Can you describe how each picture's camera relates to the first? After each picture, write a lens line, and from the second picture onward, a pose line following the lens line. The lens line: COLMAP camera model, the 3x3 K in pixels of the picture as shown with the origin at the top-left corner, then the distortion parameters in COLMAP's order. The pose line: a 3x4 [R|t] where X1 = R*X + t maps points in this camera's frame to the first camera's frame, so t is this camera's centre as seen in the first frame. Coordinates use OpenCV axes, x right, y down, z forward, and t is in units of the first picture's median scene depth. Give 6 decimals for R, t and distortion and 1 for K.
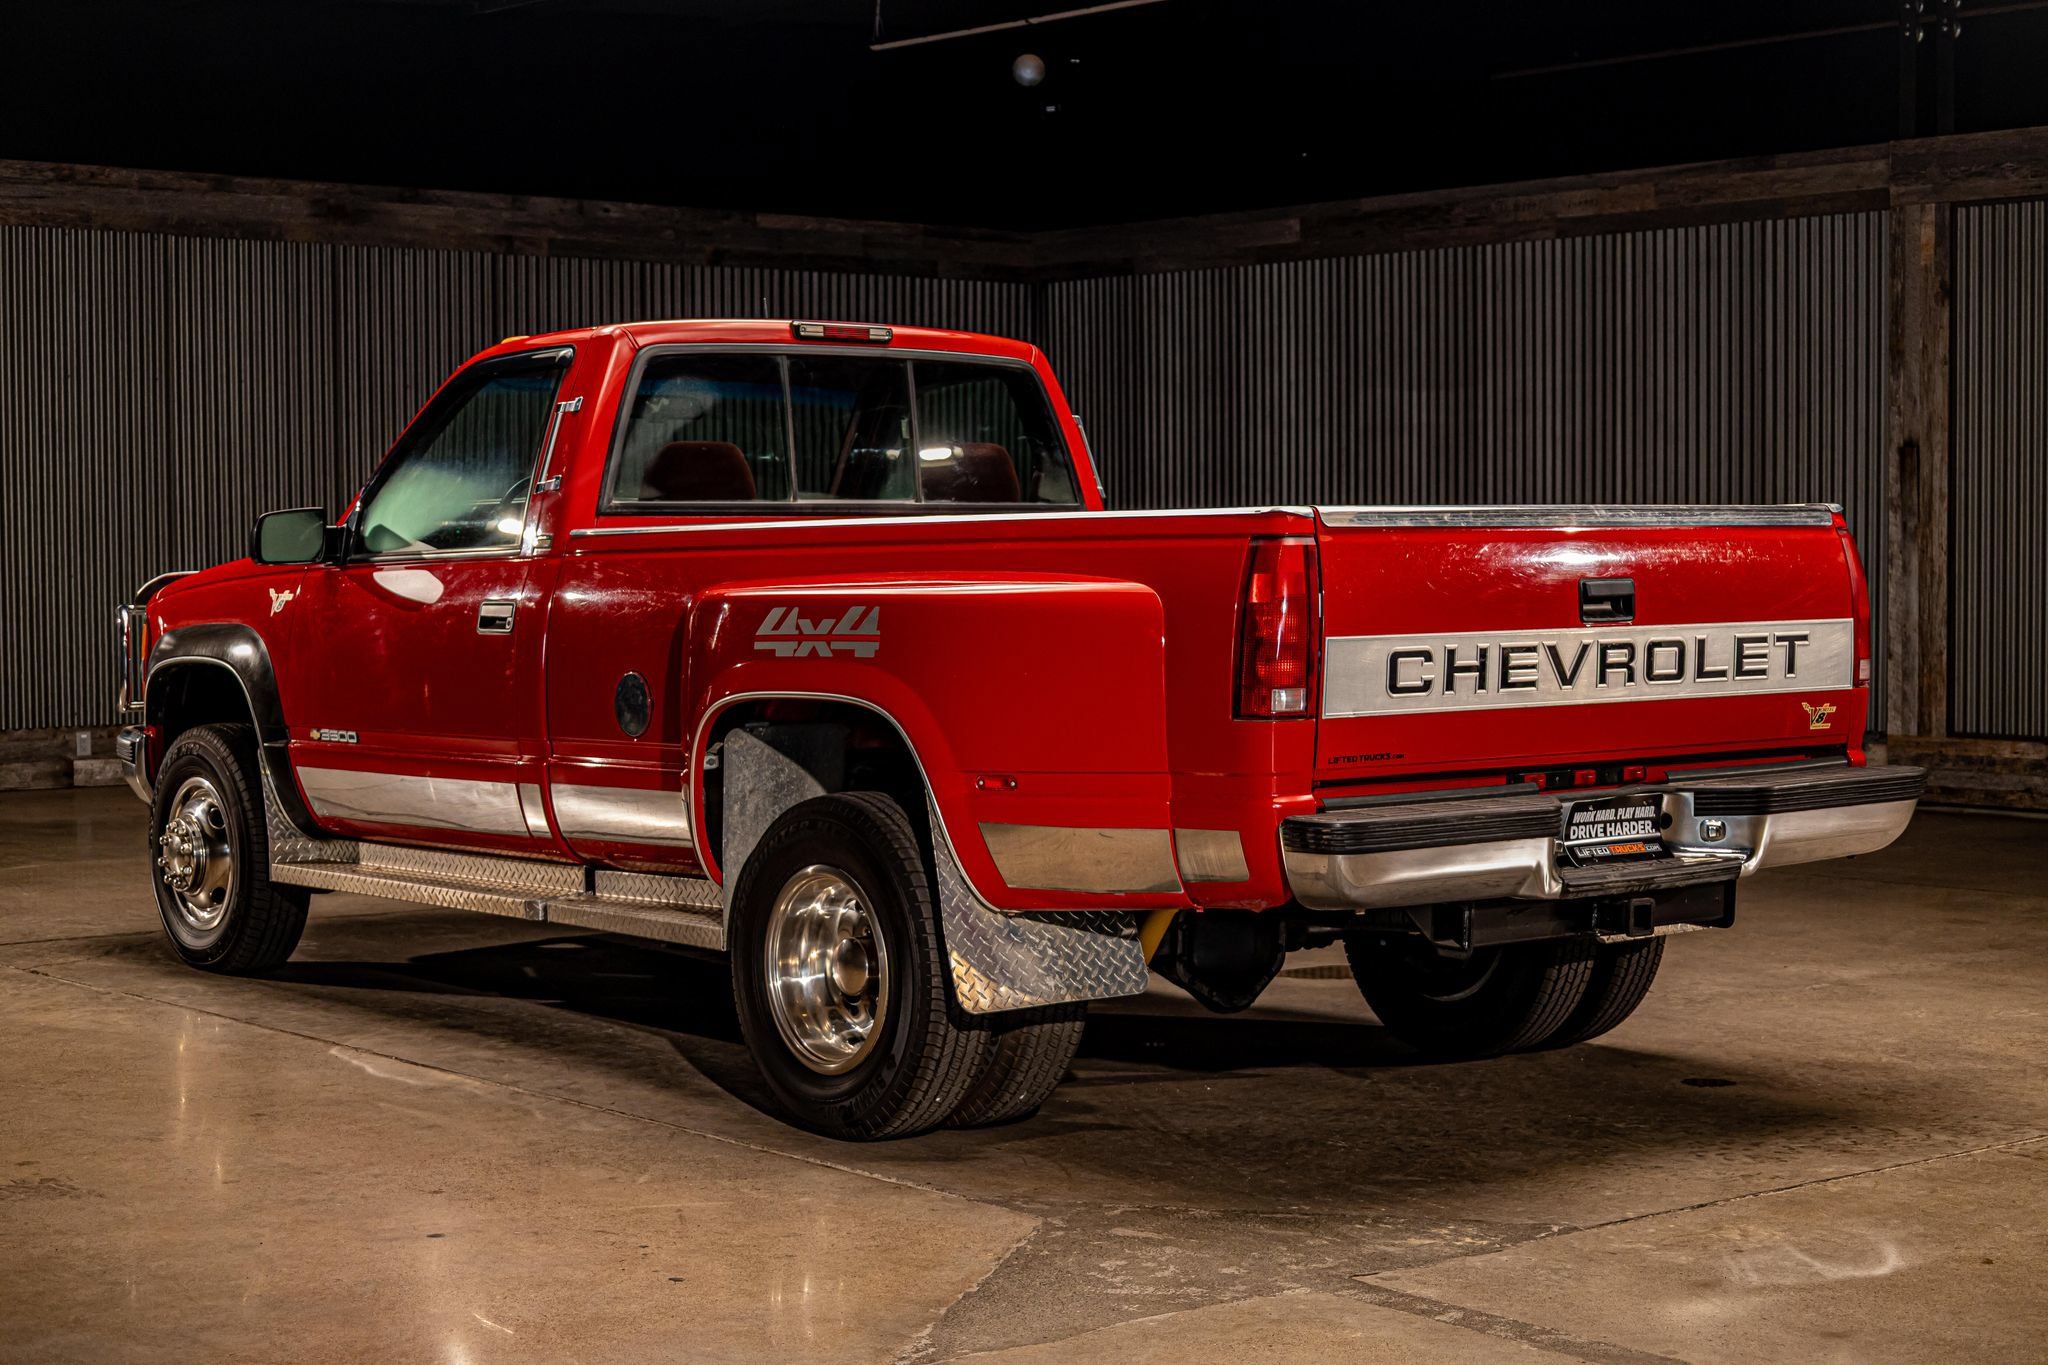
lens RADIAL K [[3393.1, 0, 1017.9], [0, 3393.1, 698.5], [0, 0, 1]] dist [0.051500, 0.000000]
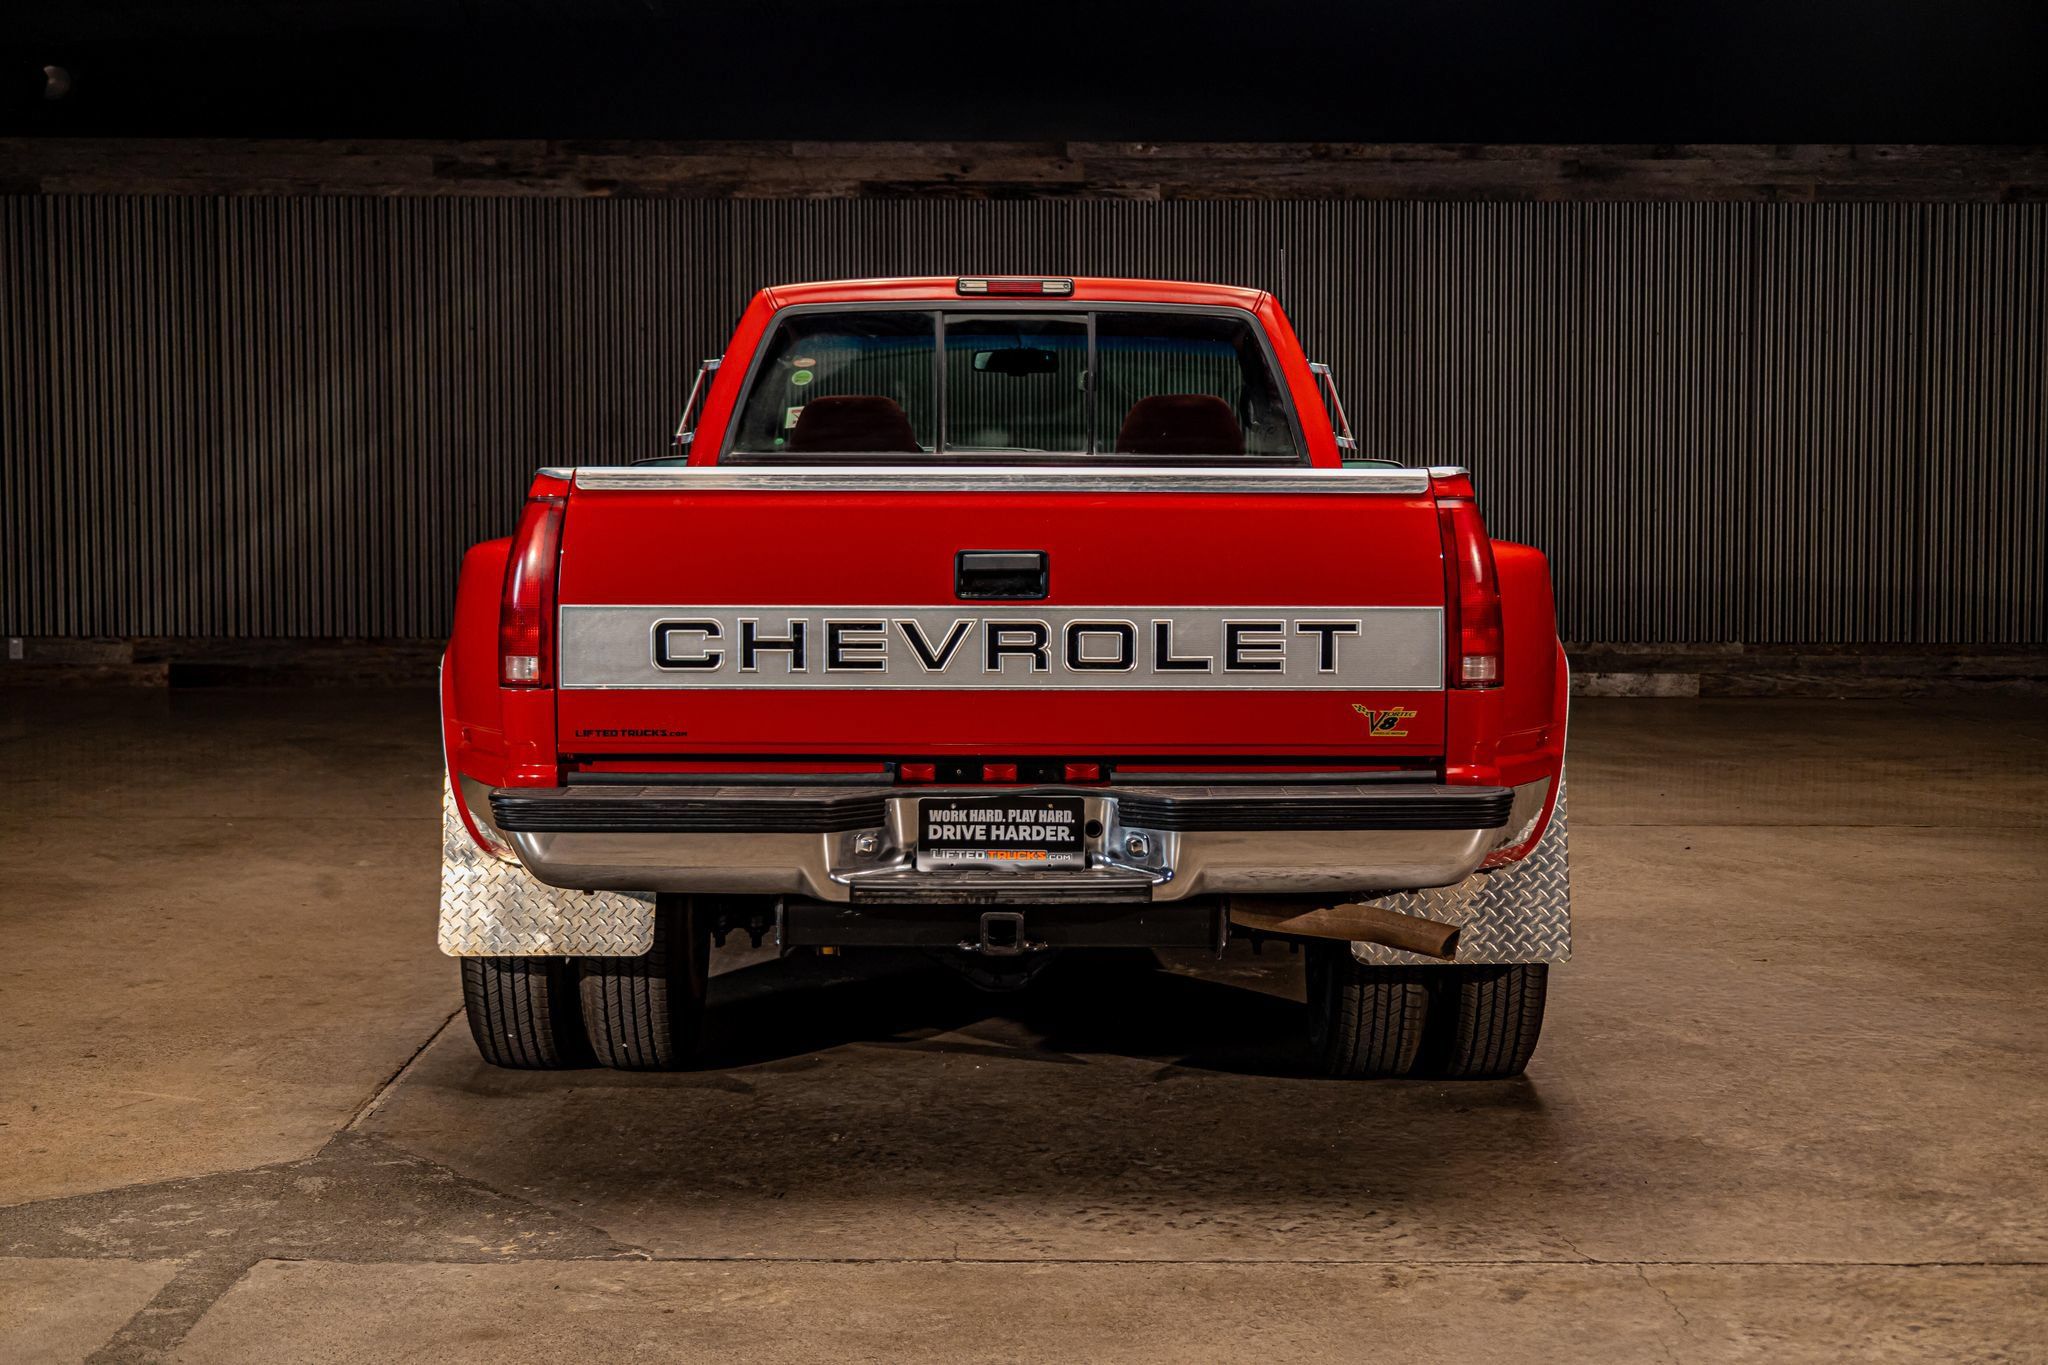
lens RADIAL K [[2996.7, 0, 1004.8], [0, 2996.7, 760.7], [0, 0, 1]] dist [-0.002289, 0.000000]
pose [[0.768748, 0.070972, -0.635602, 0.529387], [-0.038837, 0.997170, 0.064373, -0.024320], [0.638372, -0.024802, 0.769328, 0.310331]]
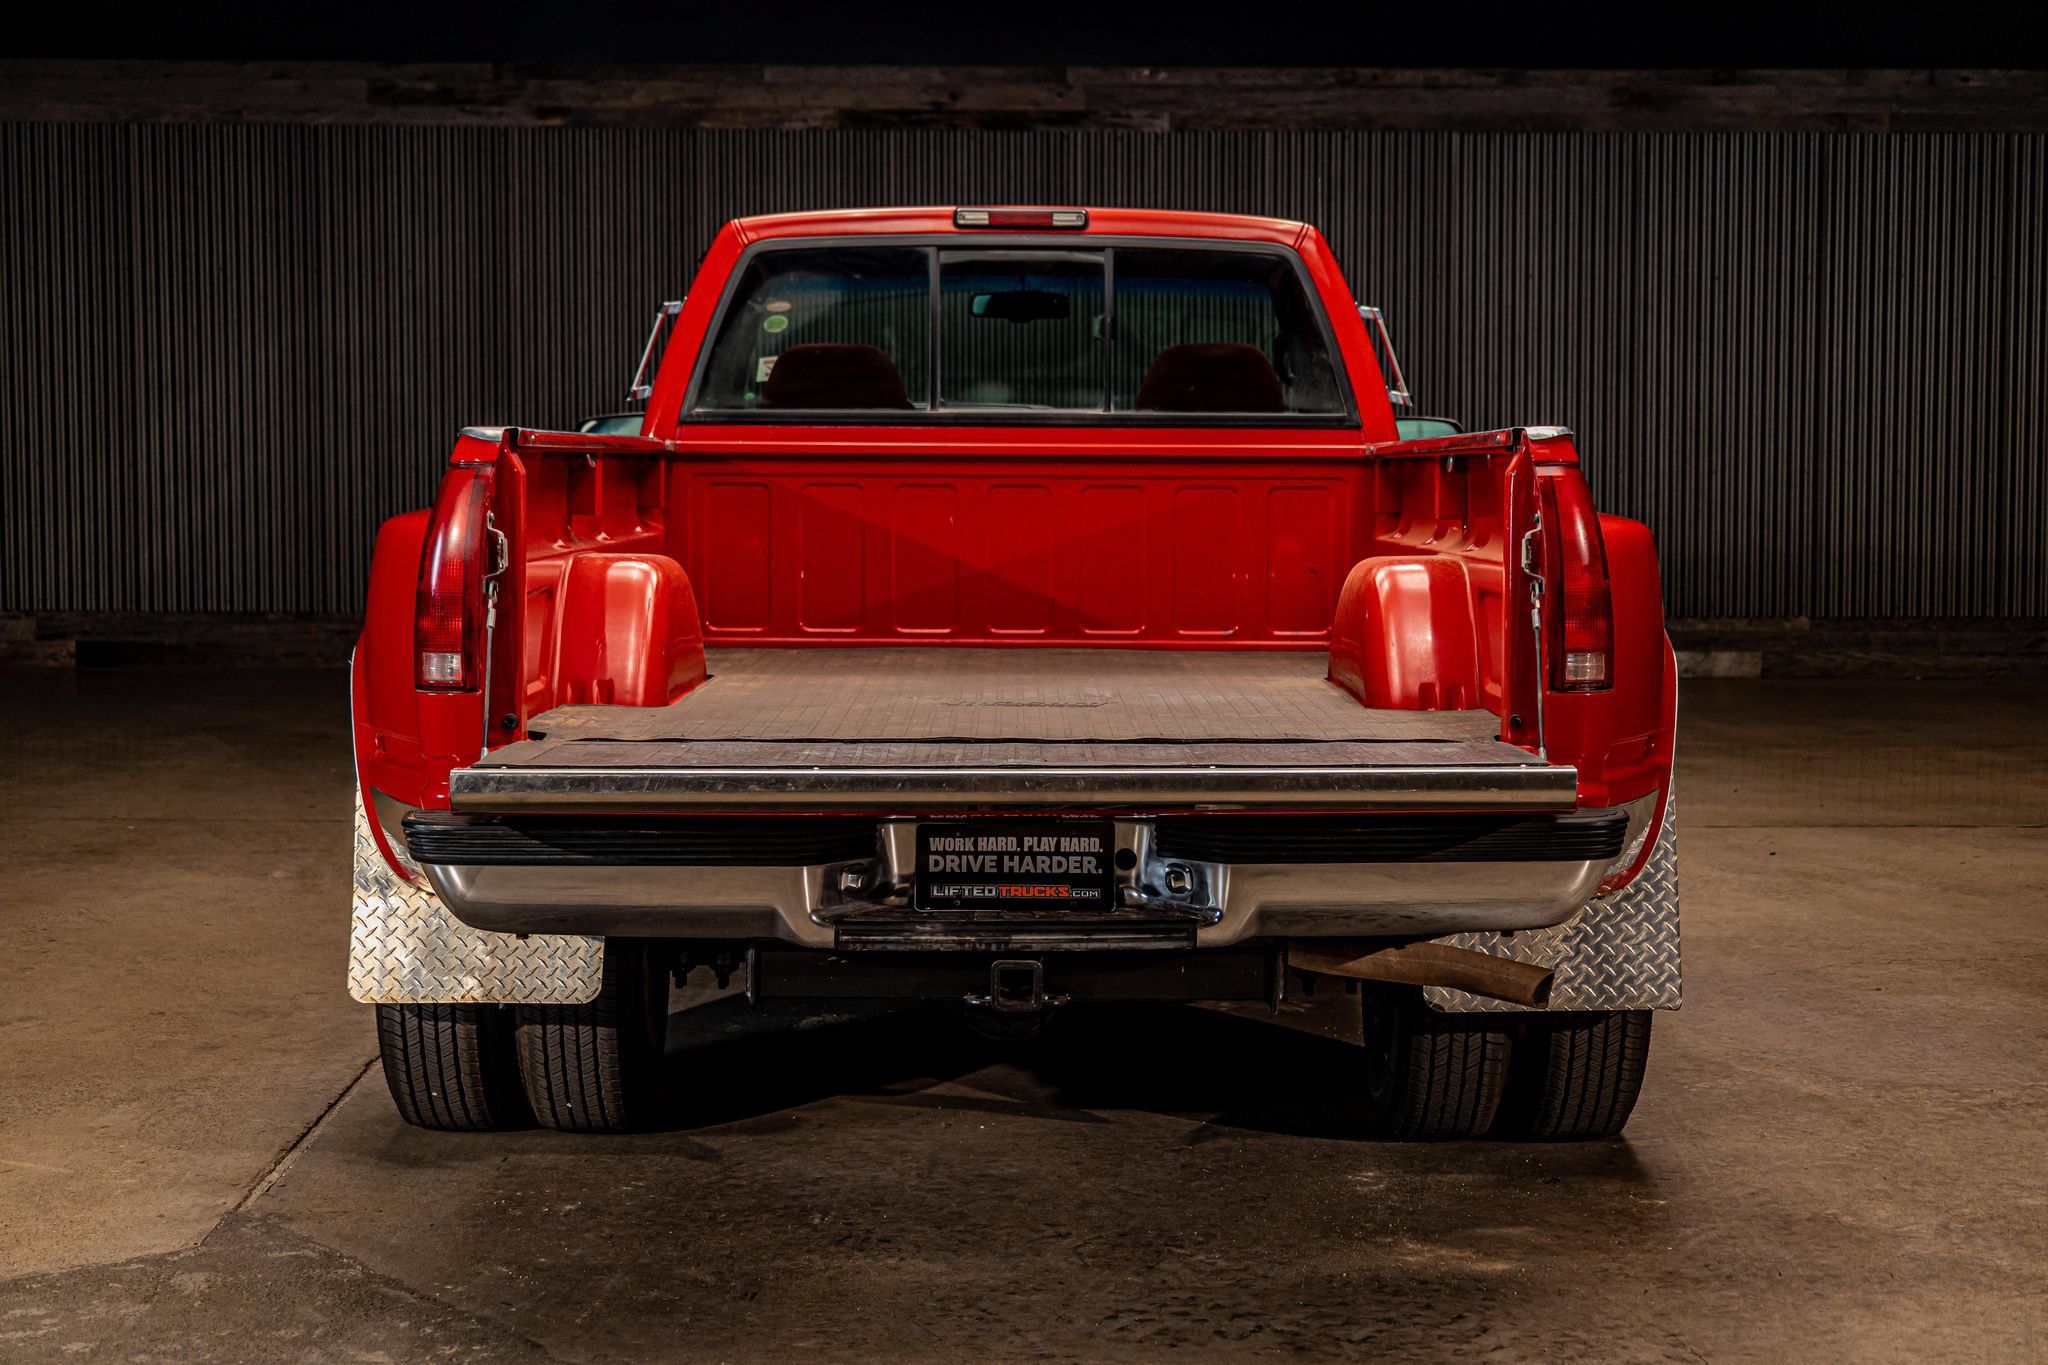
lens RADIAL K [[3178.2, 0, 1029.7], [0, 3178.2, 725.7], [0, 0, 1]] dist [0.018435, 0.000000]
pose [[0.776618, 0.068197, -0.626269, 0.481122], [-0.038386, 0.997399, 0.061010, -0.027072], [0.628801, -0.023341, 0.777216, 0.360360]]
